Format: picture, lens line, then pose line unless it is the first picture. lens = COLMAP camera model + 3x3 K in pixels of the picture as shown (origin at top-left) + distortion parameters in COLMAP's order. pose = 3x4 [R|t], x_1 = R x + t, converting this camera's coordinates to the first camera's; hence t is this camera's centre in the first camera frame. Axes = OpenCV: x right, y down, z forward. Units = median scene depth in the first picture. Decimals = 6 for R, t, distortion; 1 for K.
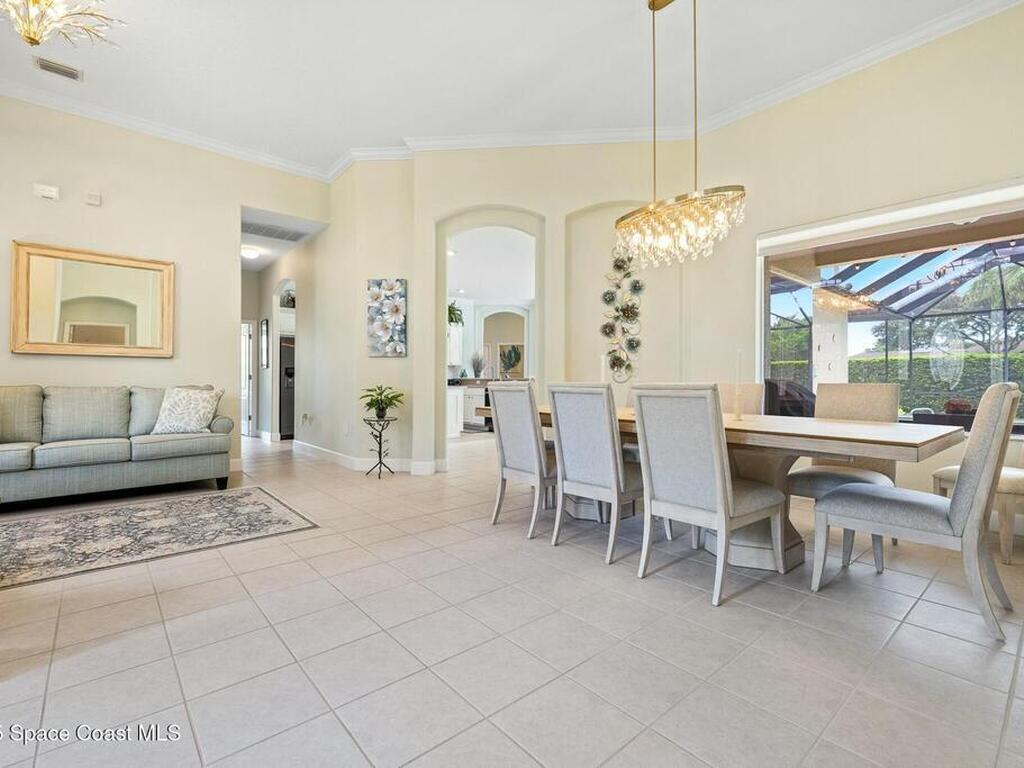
lens RADIAL K [[483.0, 0, 516.6], [0, 483.0, 381.8], [0, 0, 1]] dist [-0.000174, 0.000536]
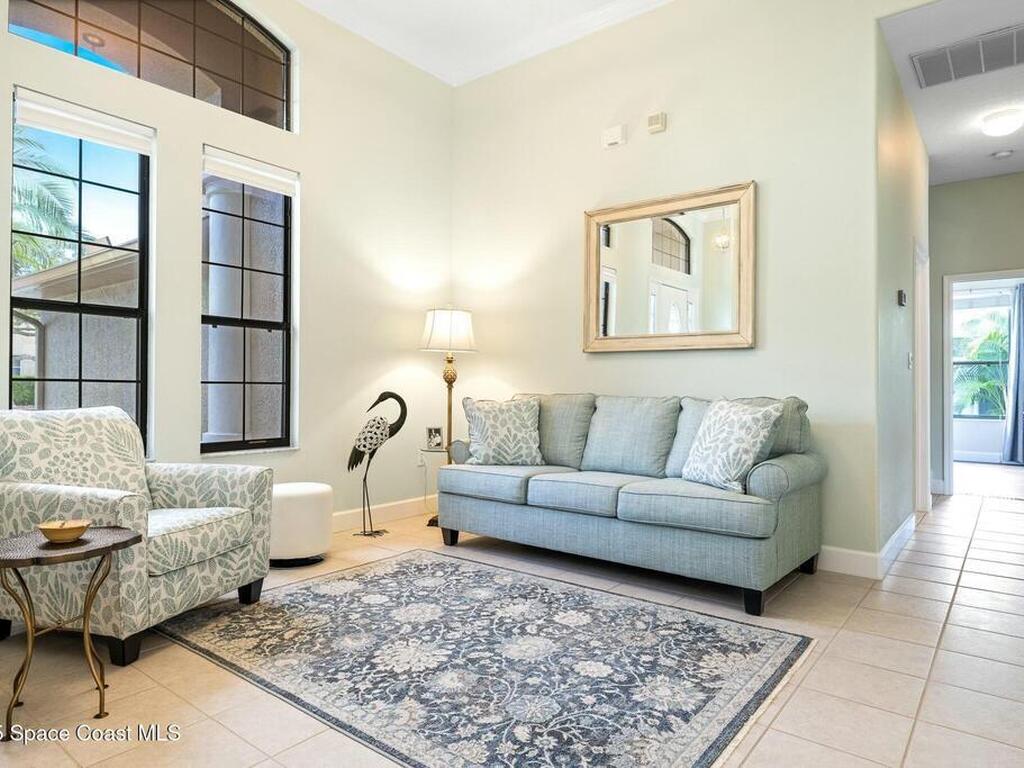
lens RADIAL K [[636.5, 0, 512.0], [0, 636.5, 384.0], [0, 0, 1]] dist [-0.004584, -0.001242]
pose [[0.178172, -0.005540, -0.983984, -0.029573], [-0.007407, 0.999948, -0.006971, 0.000319], [0.983972, 0.008531, 0.178121, 0.706381]]
